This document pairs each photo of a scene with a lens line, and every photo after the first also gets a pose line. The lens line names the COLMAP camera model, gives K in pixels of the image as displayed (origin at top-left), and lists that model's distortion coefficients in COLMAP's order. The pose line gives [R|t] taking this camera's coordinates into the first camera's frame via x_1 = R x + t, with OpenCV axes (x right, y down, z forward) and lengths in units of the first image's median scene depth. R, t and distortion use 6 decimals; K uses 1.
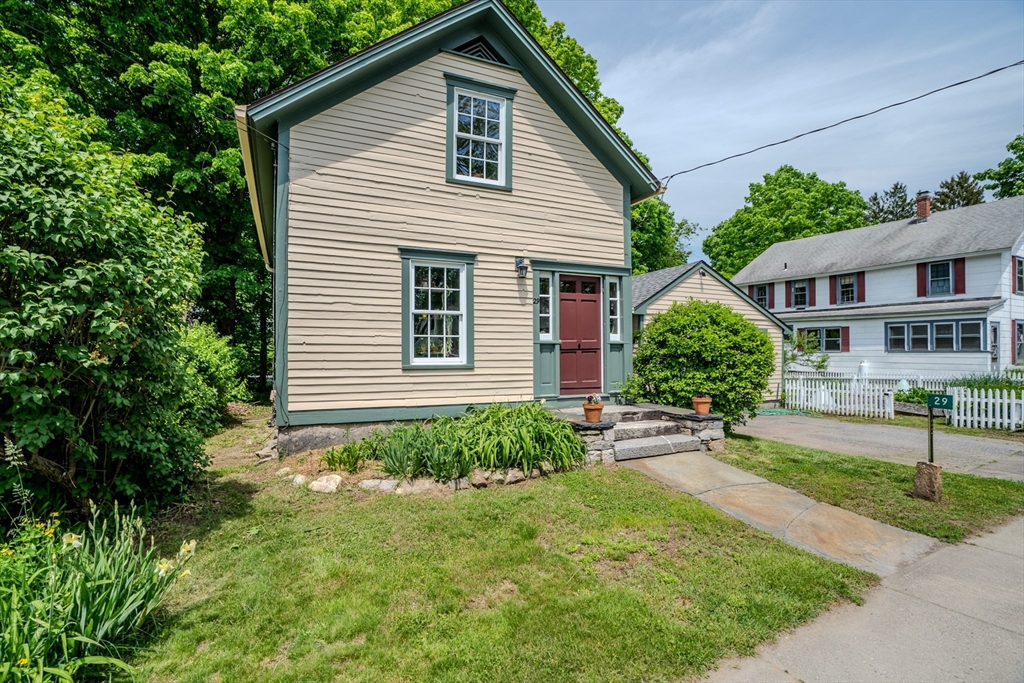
lens RADIAL K [[481.5, 0, 514.6], [0, 481.5, 353.7], [0, 0, 1]] dist [-0.049381, -0.000042]
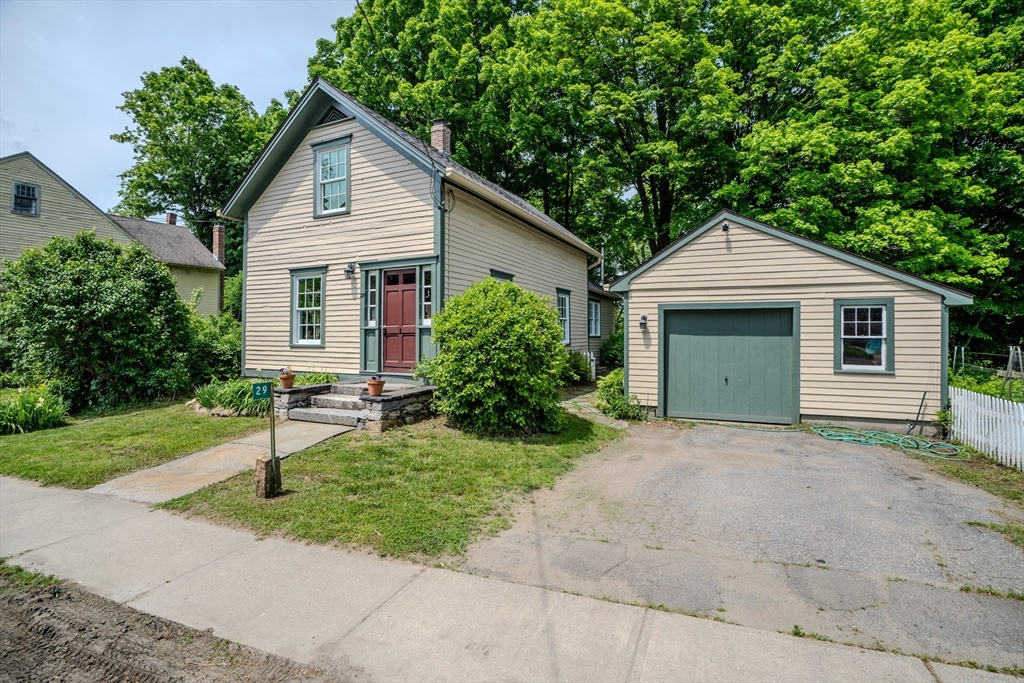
lens RADIAL K [[491.0, 0, 514.3], [0, 491.0, 335.8], [0, 0, 1]] dist [-0.042482, 0.000157]
pose [[0.631747, -0.001246, -0.775173, 1.366249], [-0.005441, 0.999967, -0.006042, 0.002029], [0.775155, 0.008034, 0.631720, 0.532380]]
